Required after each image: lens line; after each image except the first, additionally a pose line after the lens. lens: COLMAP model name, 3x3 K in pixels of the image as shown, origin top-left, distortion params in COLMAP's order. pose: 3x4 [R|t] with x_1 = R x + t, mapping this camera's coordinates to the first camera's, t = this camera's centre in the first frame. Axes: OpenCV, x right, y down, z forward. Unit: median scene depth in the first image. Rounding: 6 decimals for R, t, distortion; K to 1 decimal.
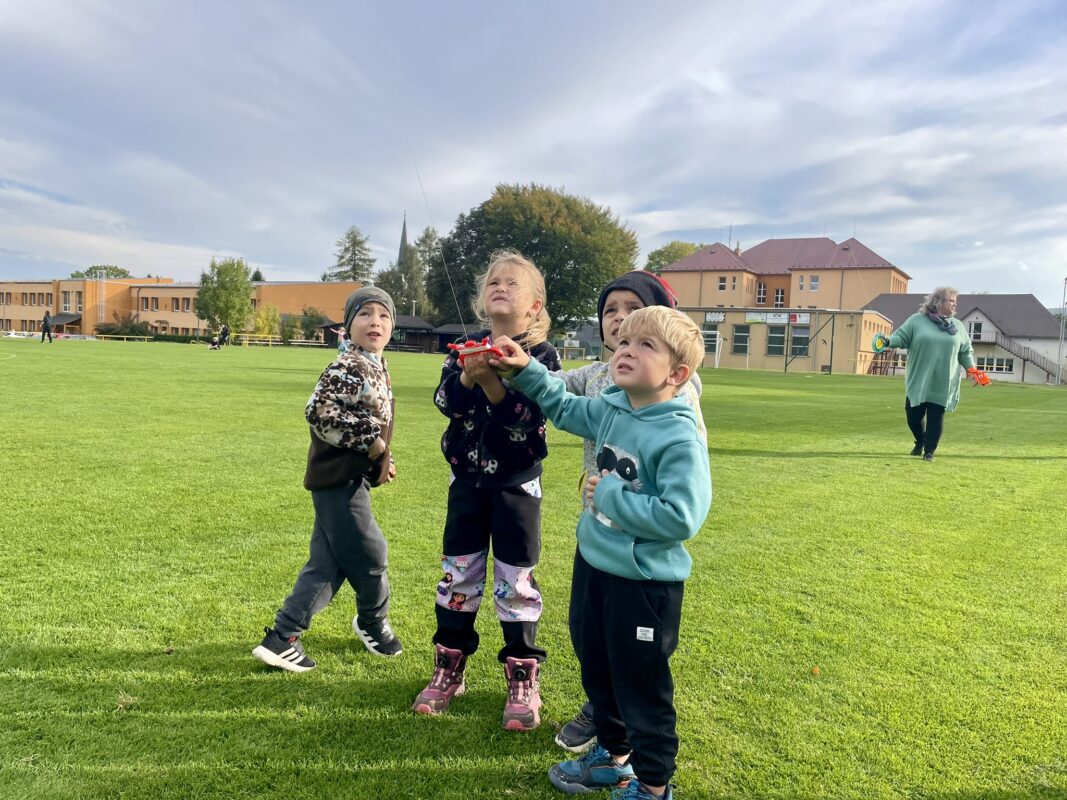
lens RADIAL K [[814.7, 0, 535.5], [0, 814.7, 398.4], [0, 0, 1]] dist [0.040180, -0.015962]
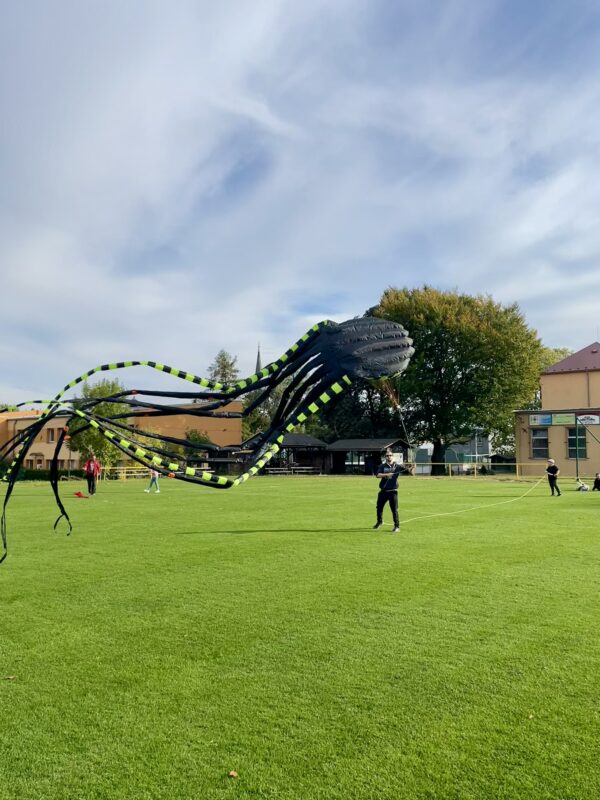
lens RADIAL K [[610.9, 0, 296.9], [0, 610.9, 399.5], [0, 0, 1]] dist [0.040180, -0.015962]
pose [[0.996696, -0.057365, -0.057503, -0.110655], [0.048317, 0.987812, -0.147965, -0.036426], [0.065290, 0.144698, 0.987319, 0.309508]]
